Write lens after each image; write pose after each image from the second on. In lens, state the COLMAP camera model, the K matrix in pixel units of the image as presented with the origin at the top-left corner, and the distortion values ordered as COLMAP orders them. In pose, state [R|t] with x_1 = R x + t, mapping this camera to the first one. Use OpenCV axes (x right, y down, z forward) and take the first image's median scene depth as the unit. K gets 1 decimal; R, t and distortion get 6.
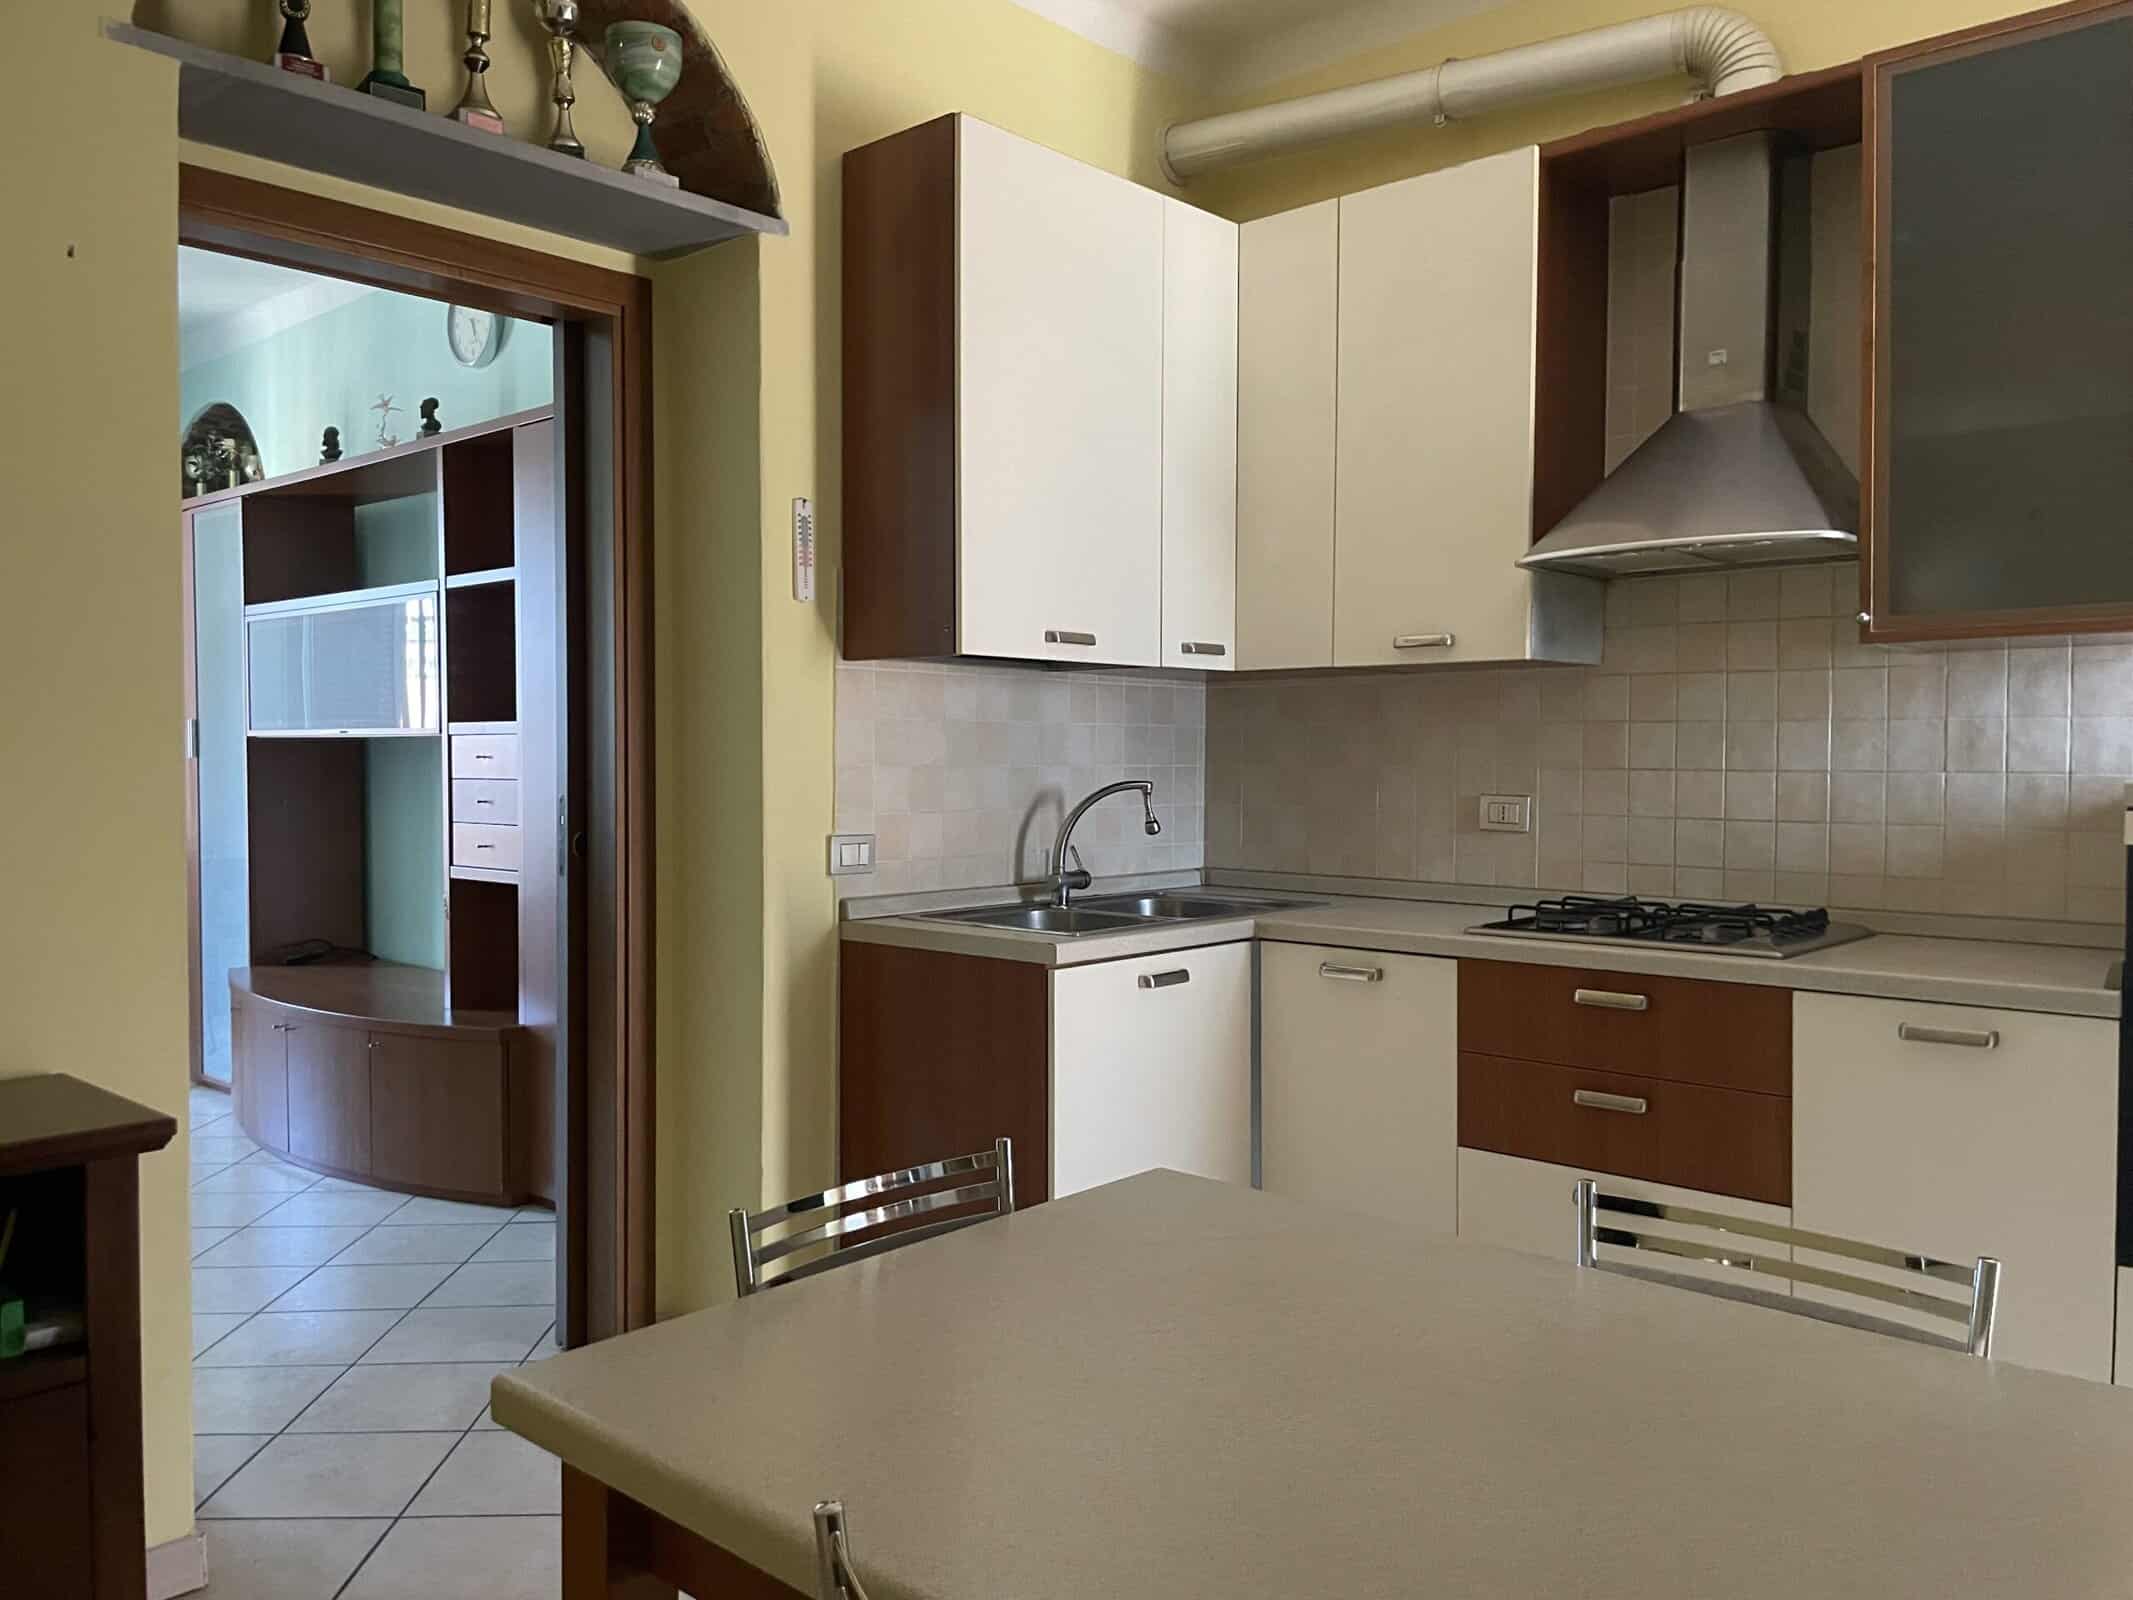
lens RADIAL K [[1616.7, 0, 1075.1], [0, 1616.7, 807.2], [0, 0, 1]] dist [0.091382, -0.117840]
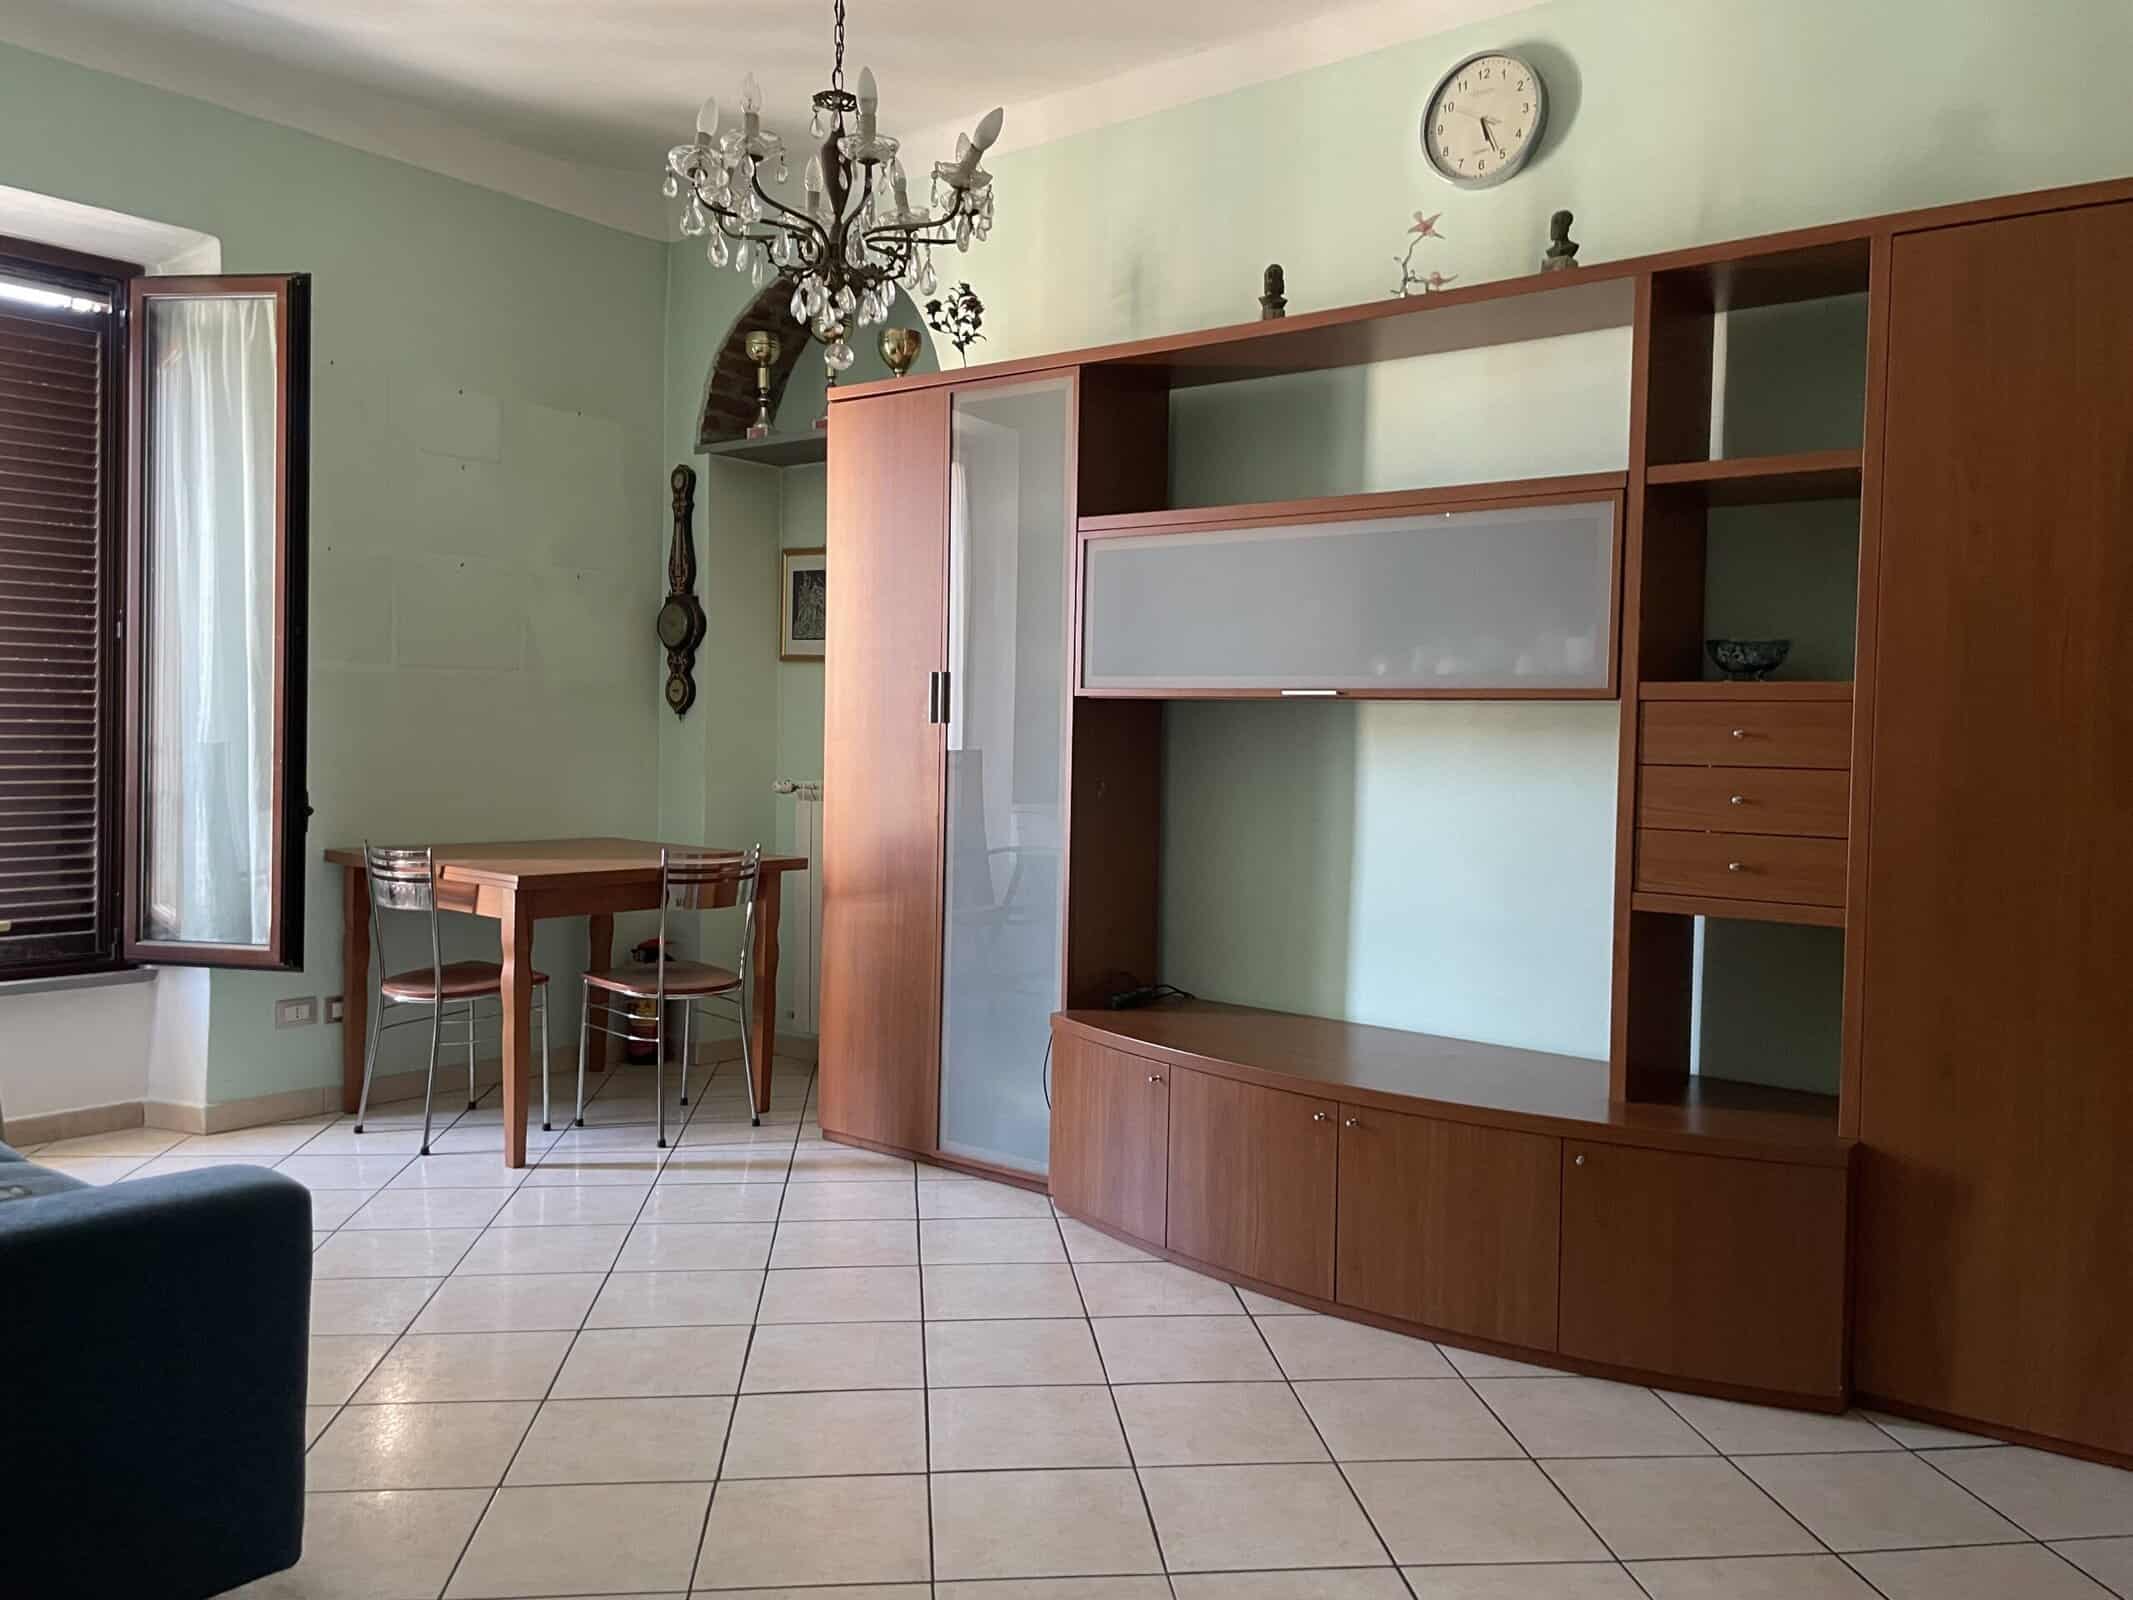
lens RADIAL K [[1616.7, 0, 1061.2], [0, 1616.7, 784.9], [0, 0, 1]] dist [0.091382, -0.117840]
pose [[0.997691, 0.018782, 0.065262, -0.955661], [-0.018707, 0.999823, -0.001765, -0.004024], [-0.065284, 0.000540, 0.997867, 0.484033]]
